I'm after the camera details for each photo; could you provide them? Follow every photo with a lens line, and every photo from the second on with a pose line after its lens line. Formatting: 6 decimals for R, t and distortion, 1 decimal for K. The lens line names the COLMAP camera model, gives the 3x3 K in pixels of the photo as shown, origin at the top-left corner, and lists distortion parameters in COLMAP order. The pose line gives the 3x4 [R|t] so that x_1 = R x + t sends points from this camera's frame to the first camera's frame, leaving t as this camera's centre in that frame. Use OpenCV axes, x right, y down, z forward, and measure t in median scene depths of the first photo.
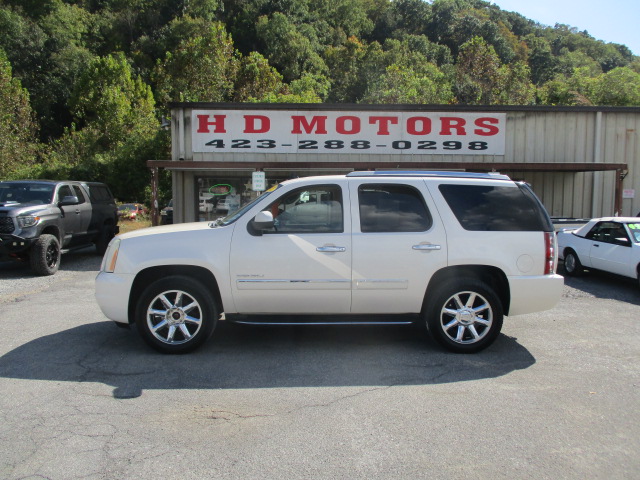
lens RADIAL K [[532.4, 0, 322.4], [0, 532.4, 240.1], [0, 0, 1]] dist [-0.028709, 0.012261]
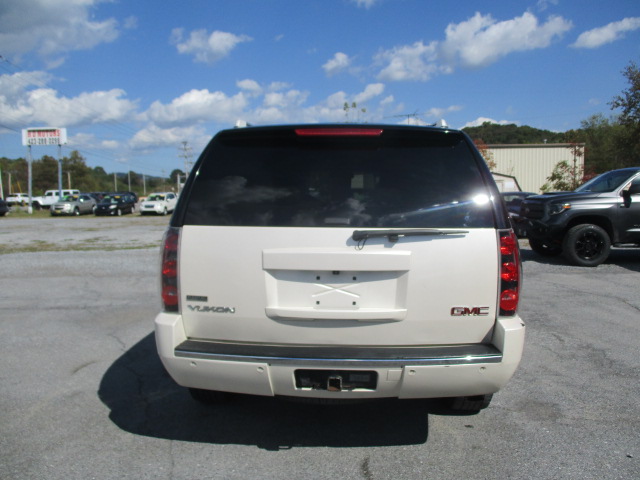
lens RADIAL K [[532.4, 0, 324.5], [0, 532.4, 239.3], [0, 0, 1]] dist [-0.028709, 0.012261]
pose [[-0.095528, 0.075651, -0.992548, 0.326070], [-0.073083, 0.993884, 0.082787, -0.019510], [0.992740, 0.080446, -0.089415, 0.425082]]
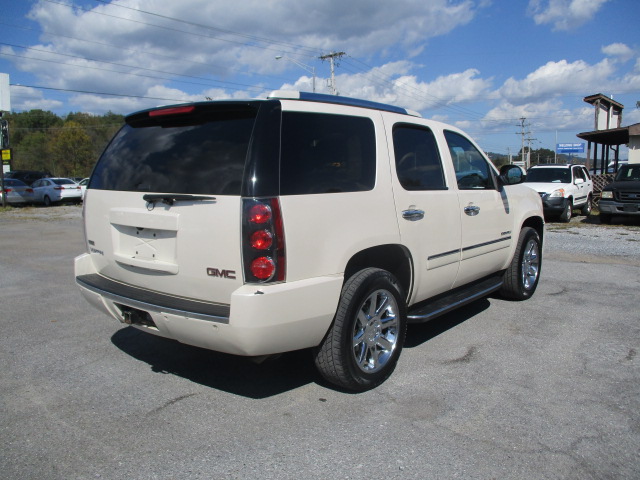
lens RADIAL K [[532.4, 0, 326.7], [0, 532.4, 238.9], [0, 0, 1]] dist [-0.028709, 0.012261]
pose [[-0.663301, 0.084389, -0.743579, 0.265142], [-0.059265, 0.984577, 0.164607, -0.029349], [0.746002, 0.153252, -0.648070, 0.598926]]
